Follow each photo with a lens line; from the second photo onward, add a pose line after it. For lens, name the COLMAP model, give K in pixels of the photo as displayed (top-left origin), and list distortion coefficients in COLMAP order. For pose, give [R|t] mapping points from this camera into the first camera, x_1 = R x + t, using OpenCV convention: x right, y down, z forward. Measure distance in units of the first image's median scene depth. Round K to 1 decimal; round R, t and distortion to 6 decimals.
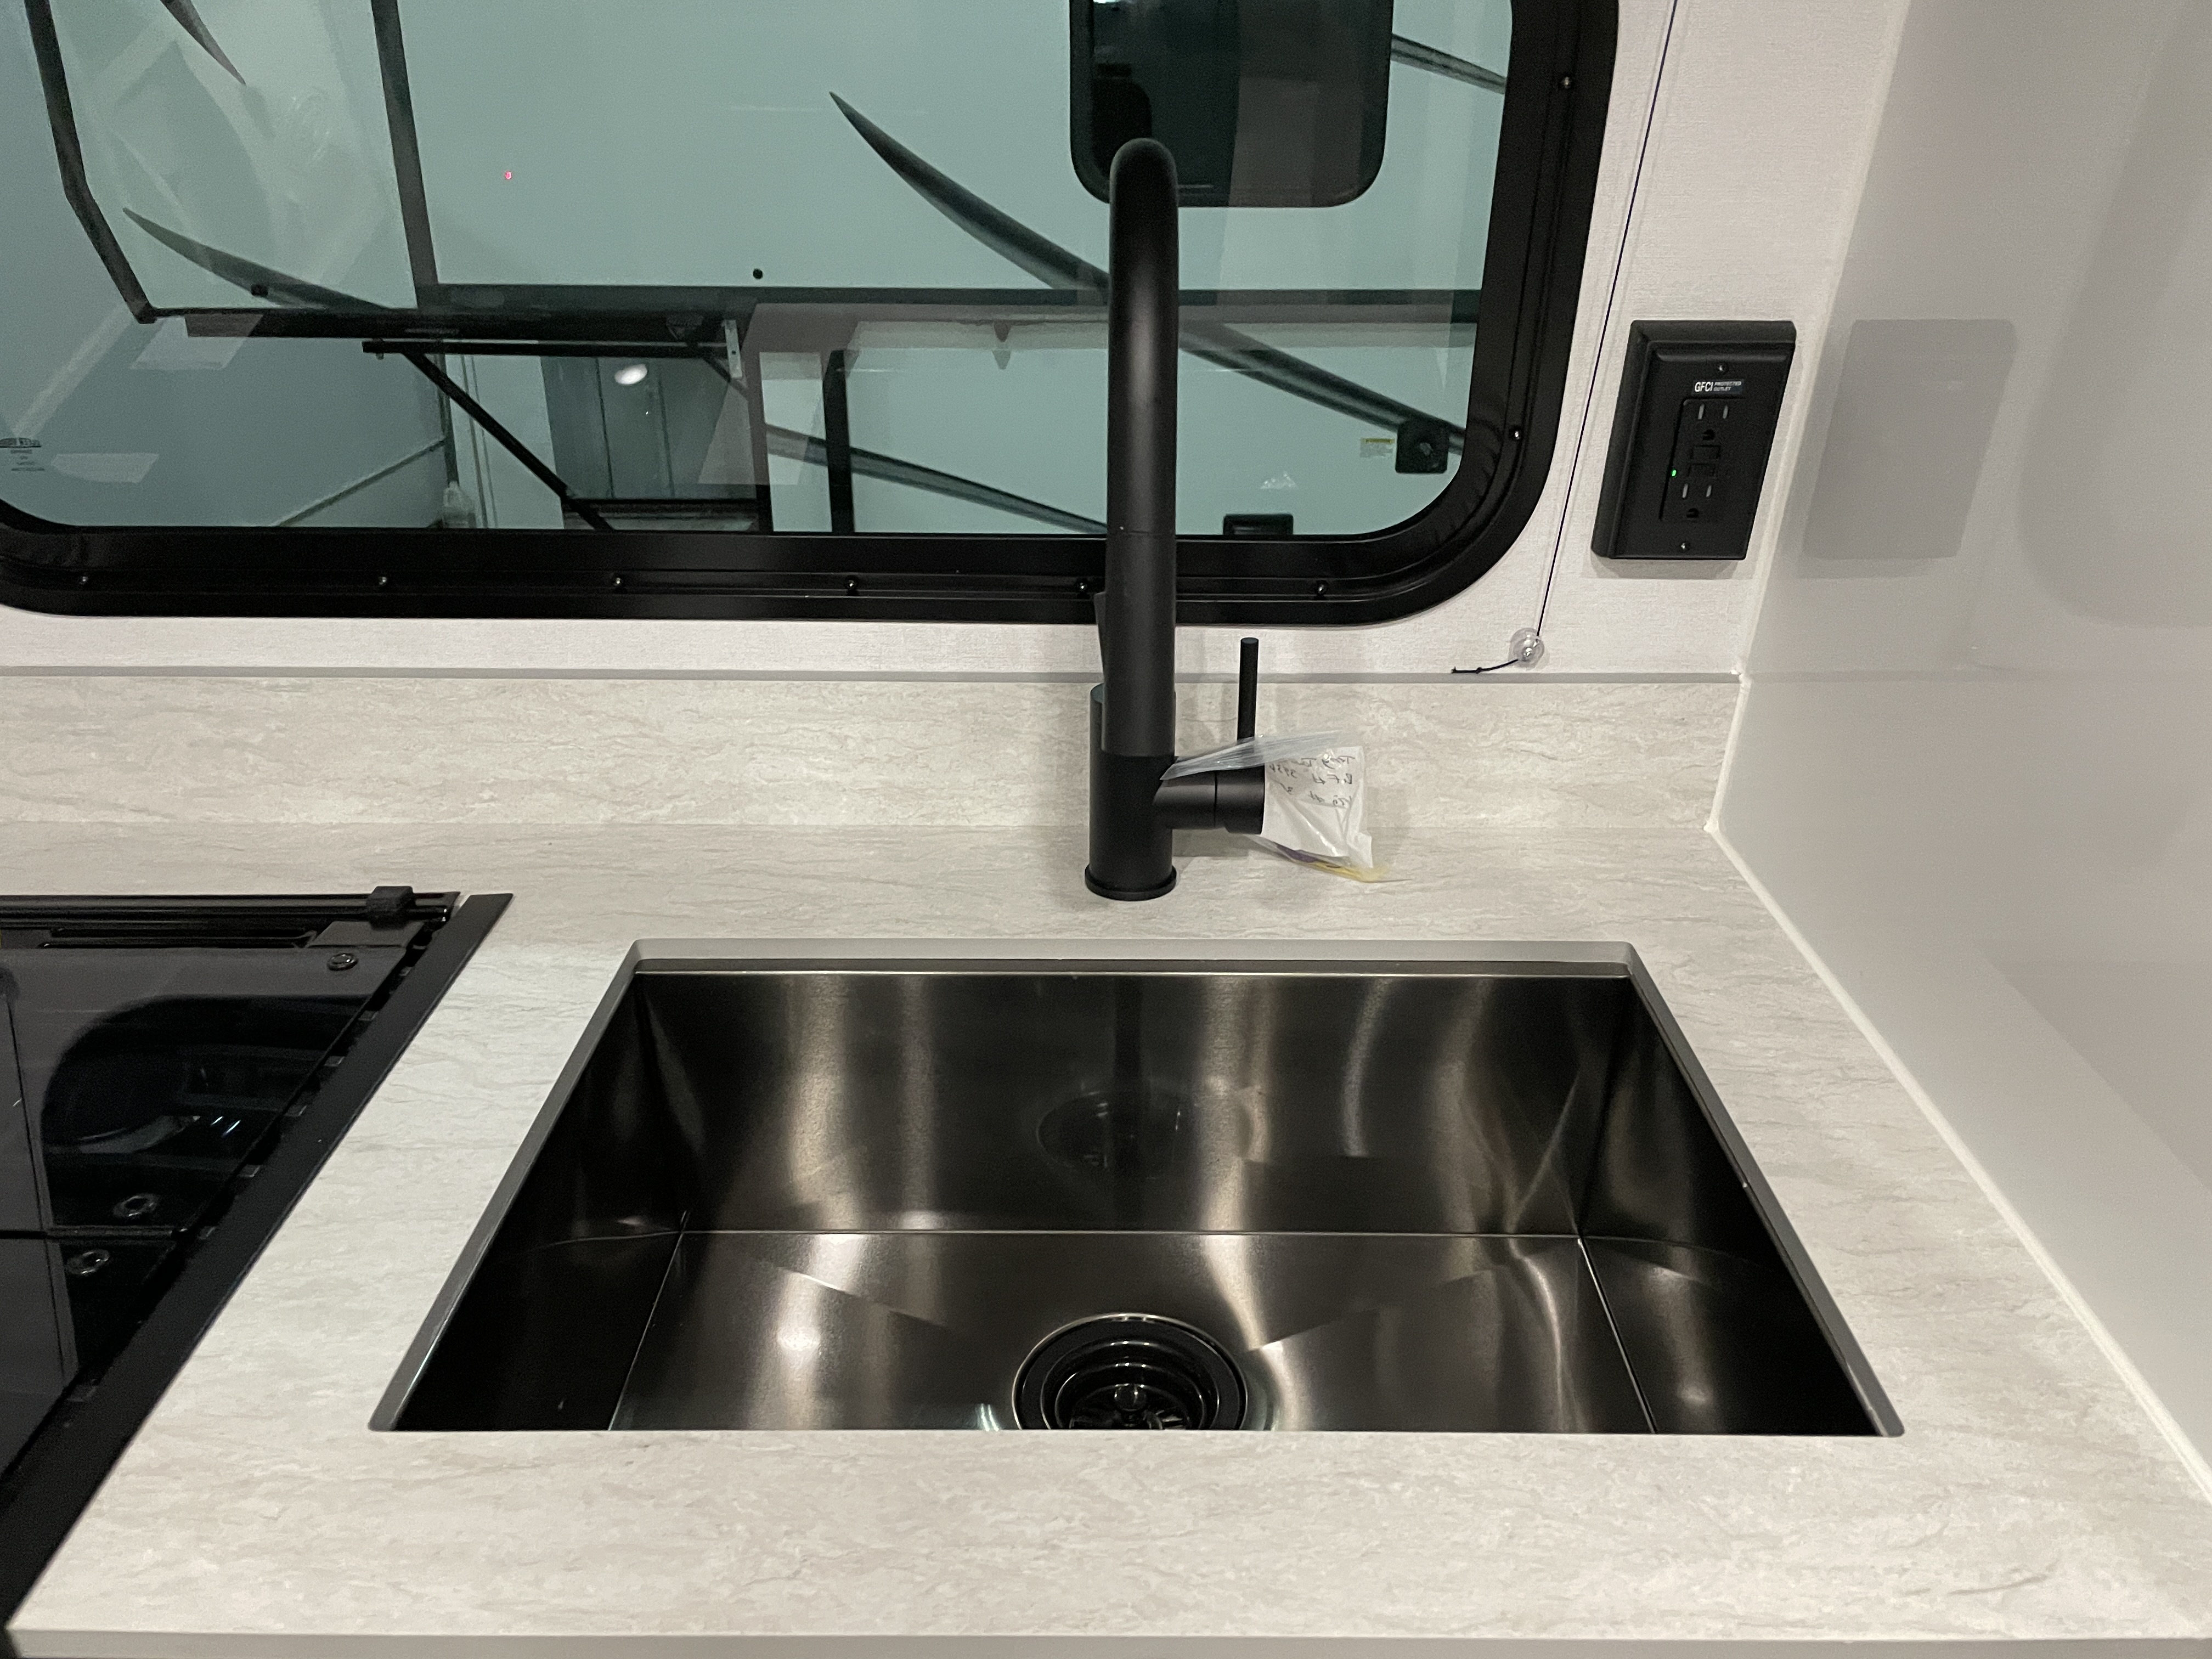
lens RADIAL K [[1662.4, 0, 1121.3], [0, 1662.4, 840.8], [0, 0, 1]] dist [0.084294, -0.116099]
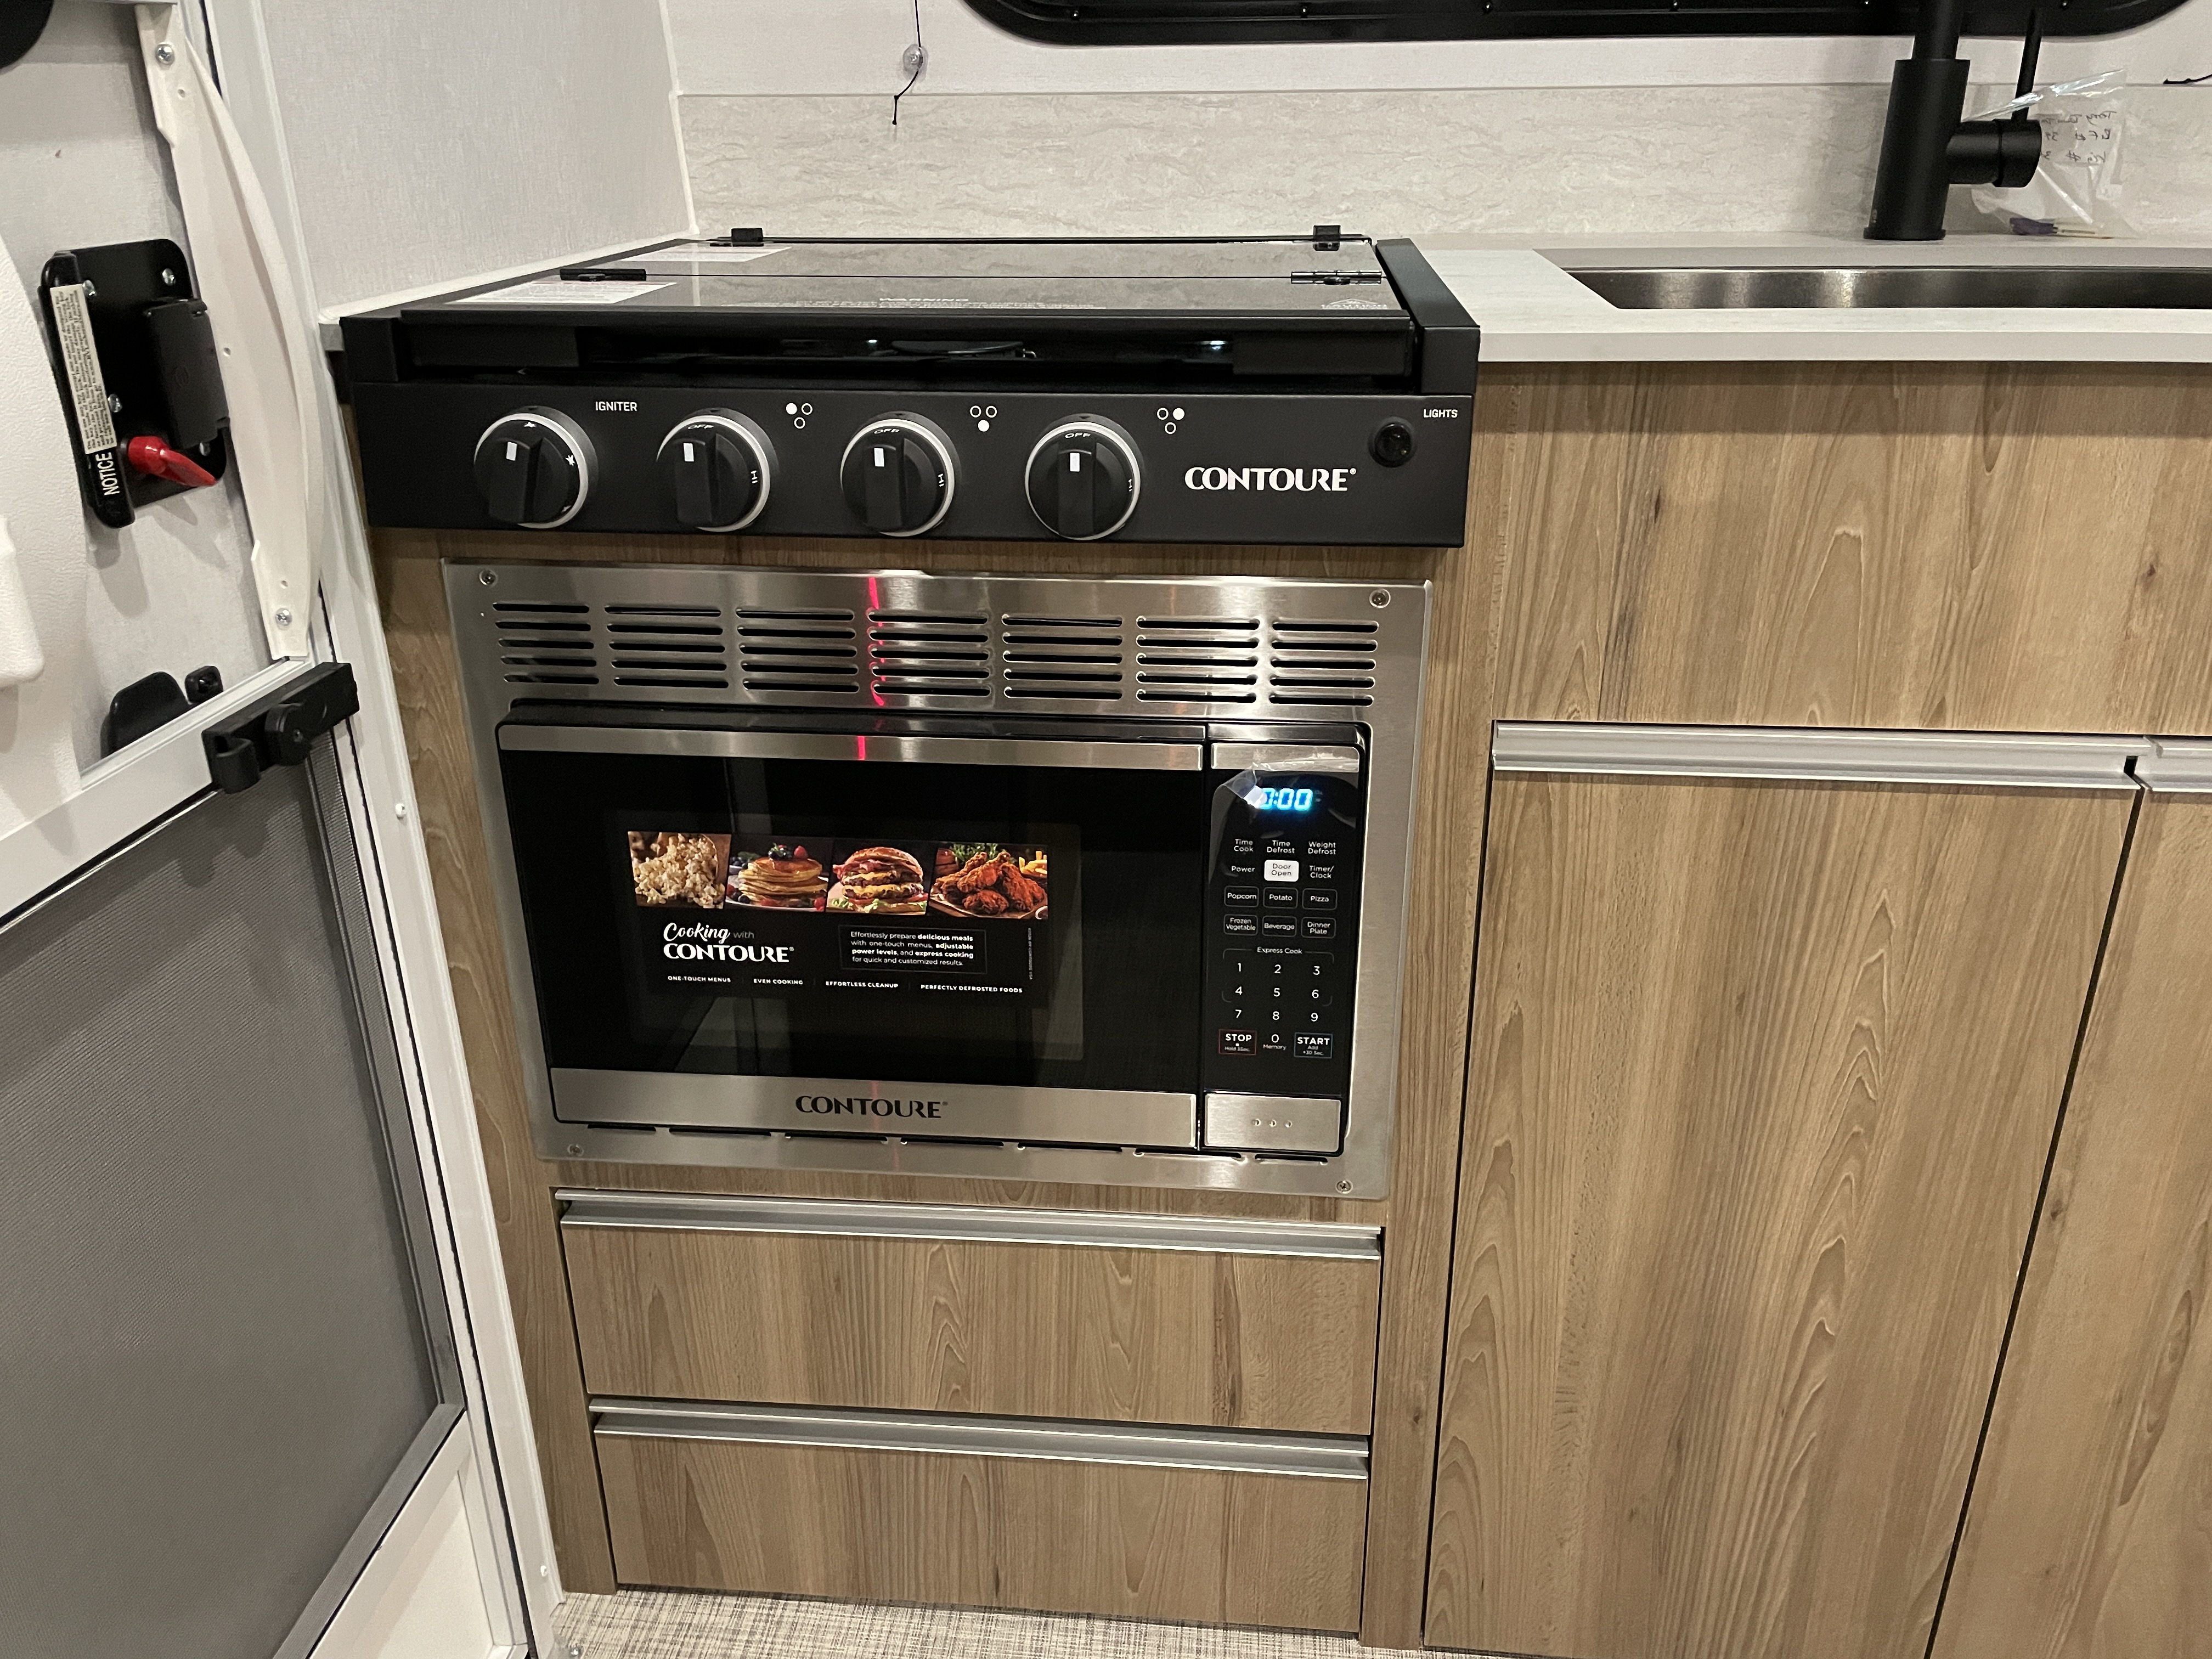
lens RADIAL K [[1669.1, 0, 1115.0], [0, 1669.1, 809.7], [0, 0, 1]] dist [0.100704, -0.134297]
pose [[0.995556, 0.026711, -0.090299, -0.438240], [-0.031106, 0.998381, -0.047620, 0.511177], [0.088881, 0.050217, 0.994776, -0.269020]]
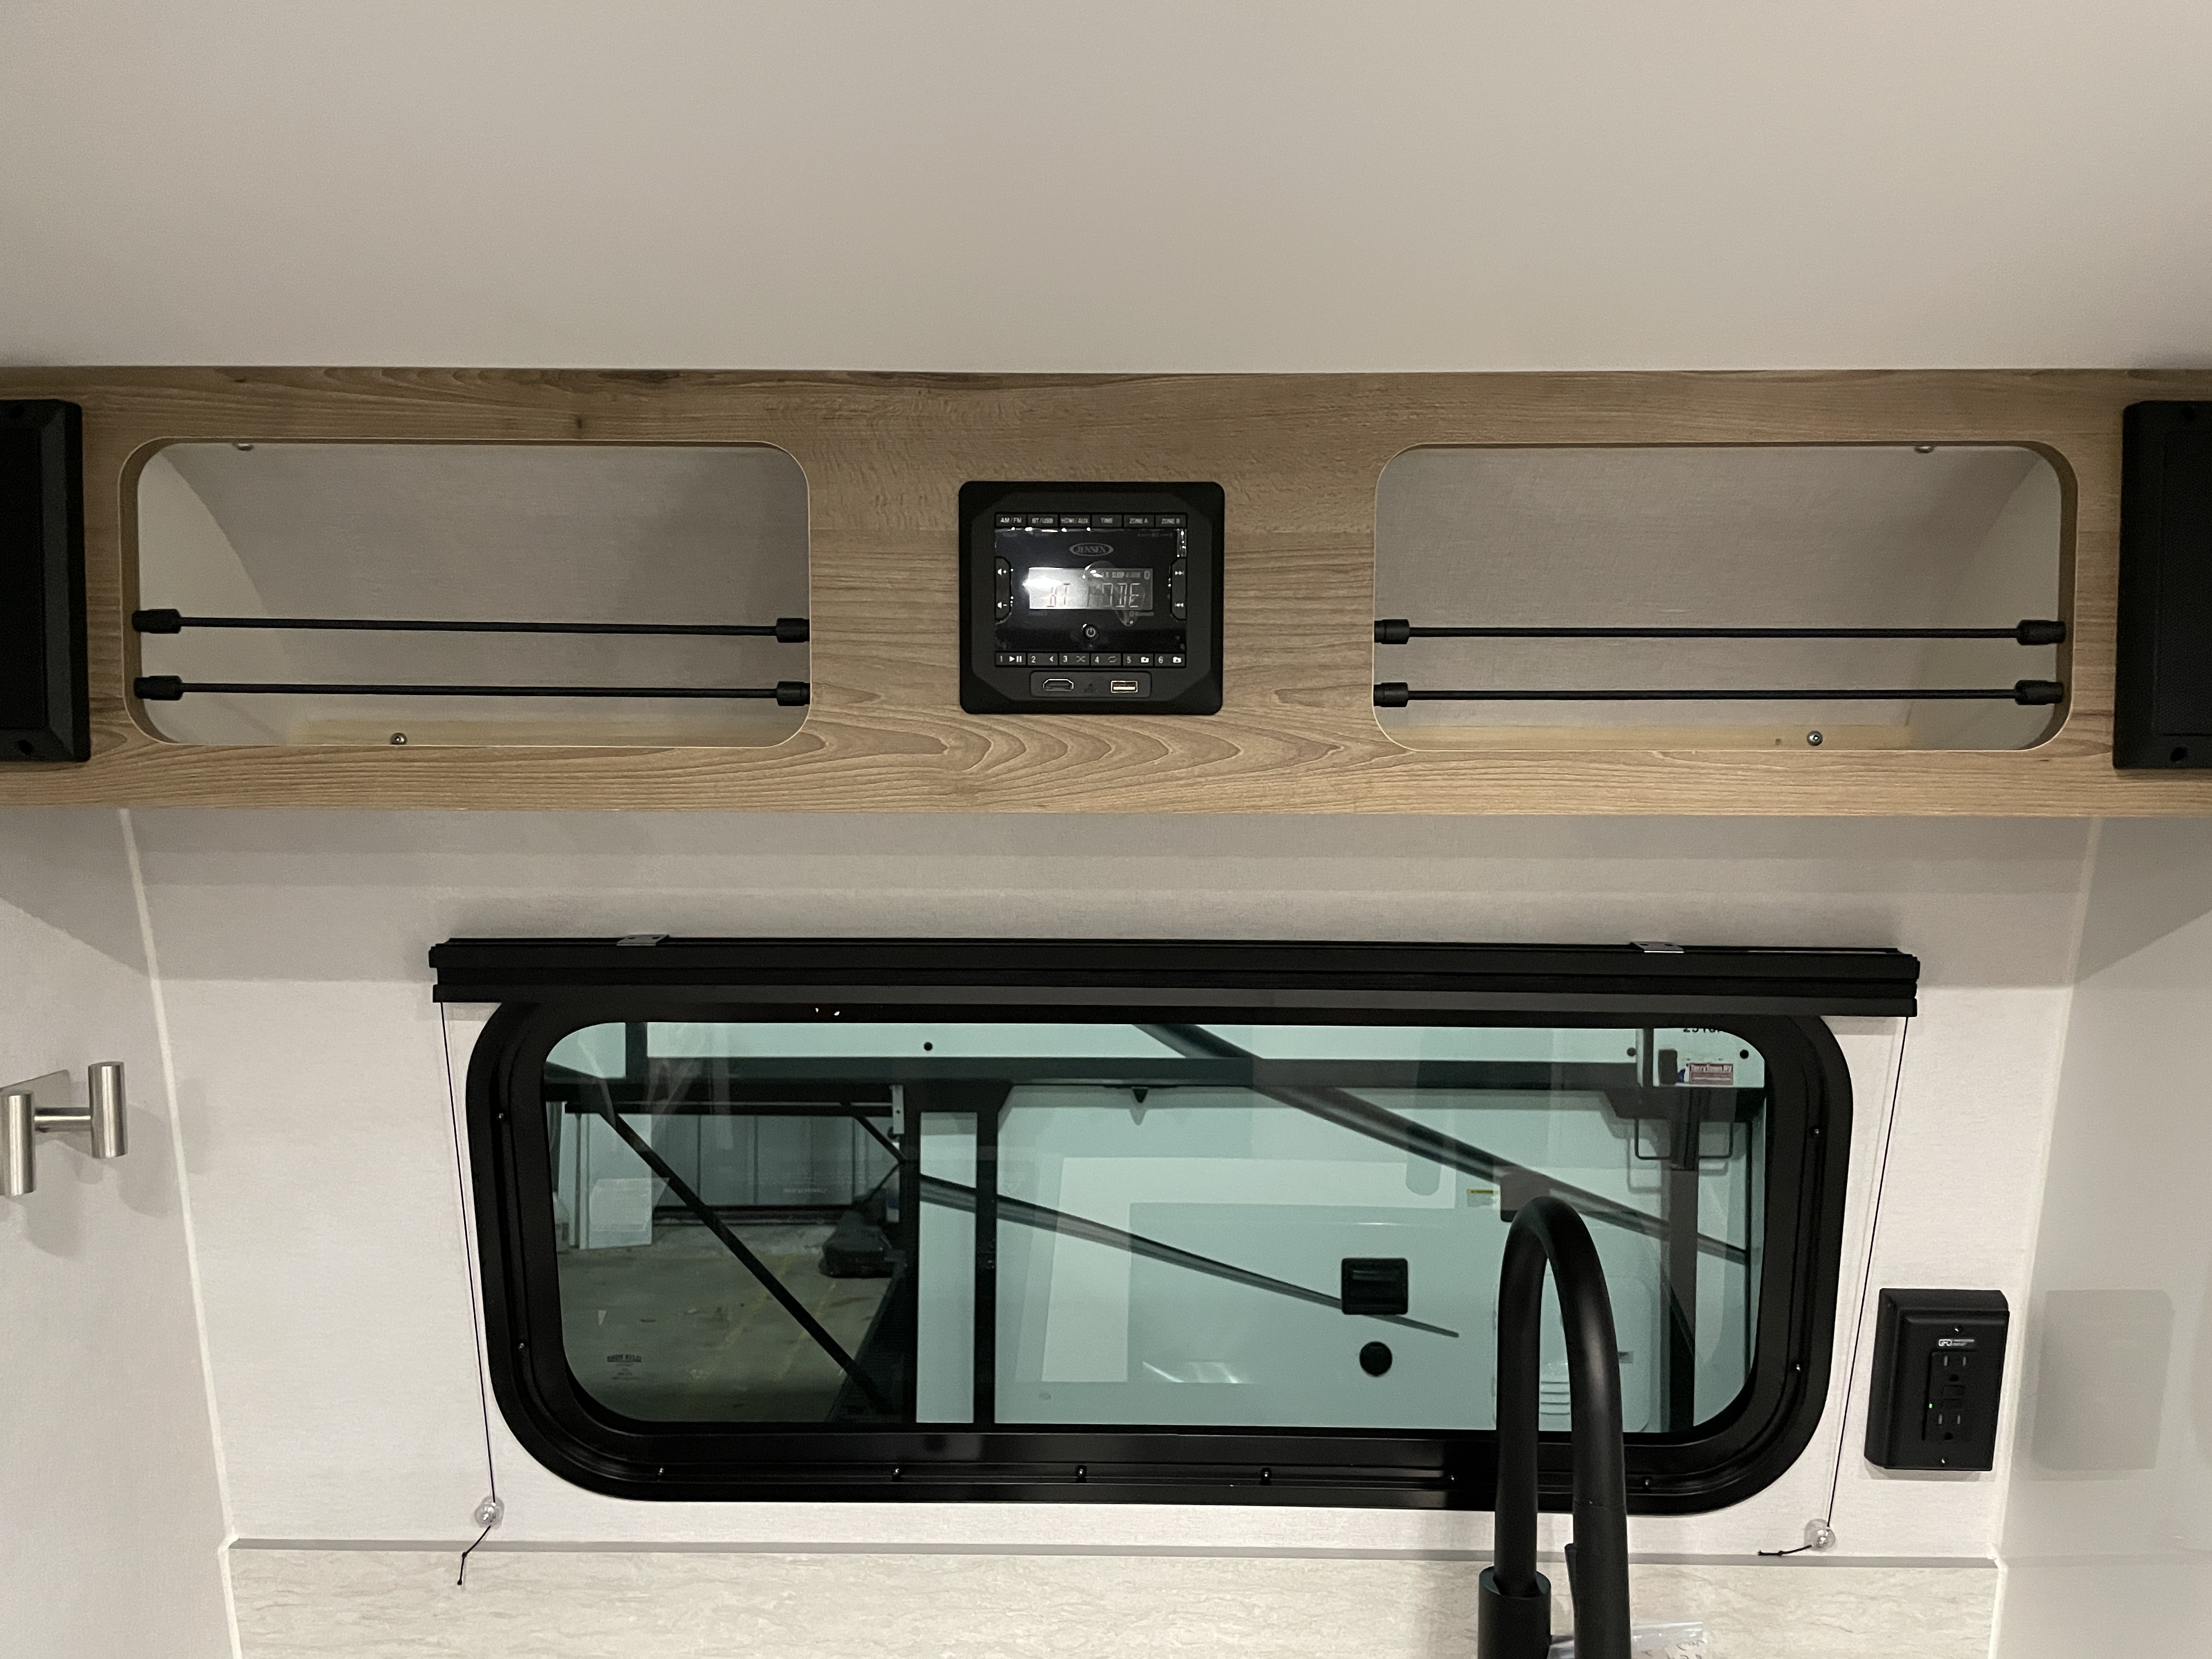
lens RADIAL K [[1662.4, 0, 1121.3], [0, 1662.4, 840.8], [0, 0, 1]] dist [0.084294, -0.116099]
pose [[0.999928, 0.001785, -0.011825, -0.249998], [-0.006221, 0.922095, -0.386912, -0.101738], [0.010213, 0.386958, 0.922041, -0.333367]]
